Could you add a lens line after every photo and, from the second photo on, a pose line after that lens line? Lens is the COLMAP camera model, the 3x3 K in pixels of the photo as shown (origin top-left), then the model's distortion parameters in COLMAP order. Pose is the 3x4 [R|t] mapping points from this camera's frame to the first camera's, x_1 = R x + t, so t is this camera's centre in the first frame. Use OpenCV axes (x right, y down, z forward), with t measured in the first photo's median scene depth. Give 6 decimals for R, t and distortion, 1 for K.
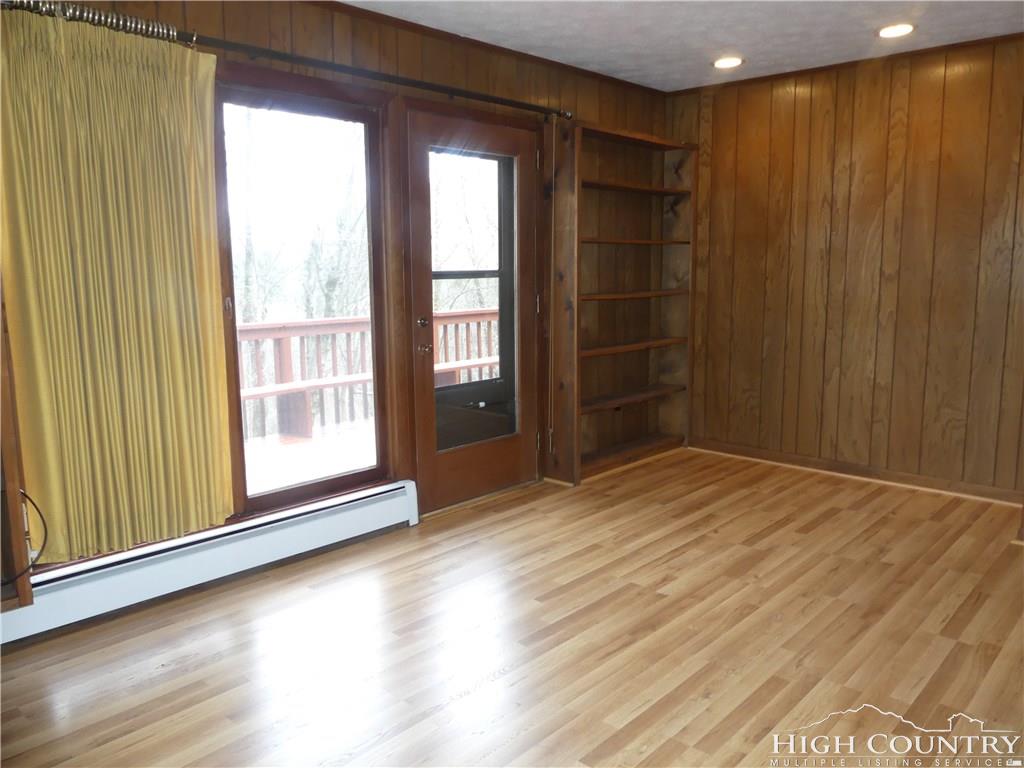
lens RADIAL K [[770.0, 0, 522.2], [0, 770.0, 386.5], [0, 0, 1]] dist [-0.038309, 0.032451]
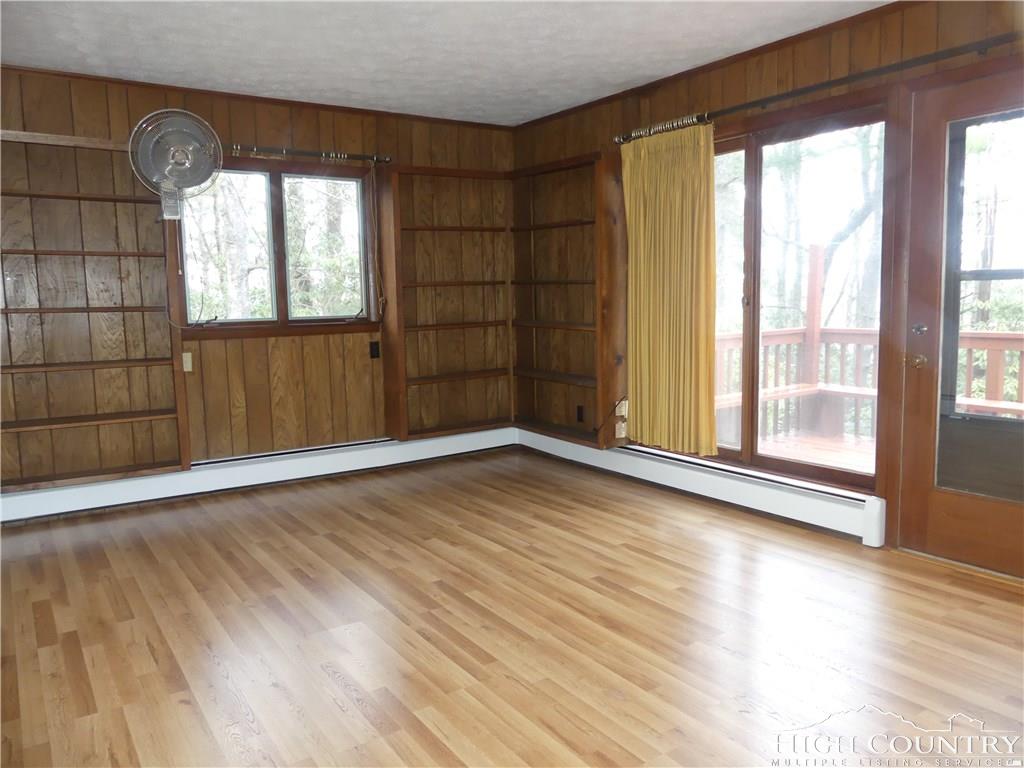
lens RADIAL K [[770.0, 0, 520.6], [0, 770.0, 383.3], [0, 0, 1]] dist [-0.038309, 0.032451]
pose [[-0.224046, 0.127939, -0.966144, 0.974826], [-0.123830, 0.979574, 0.158433, -0.126299], [0.966680, 0.155134, -0.203627, 0.893009]]
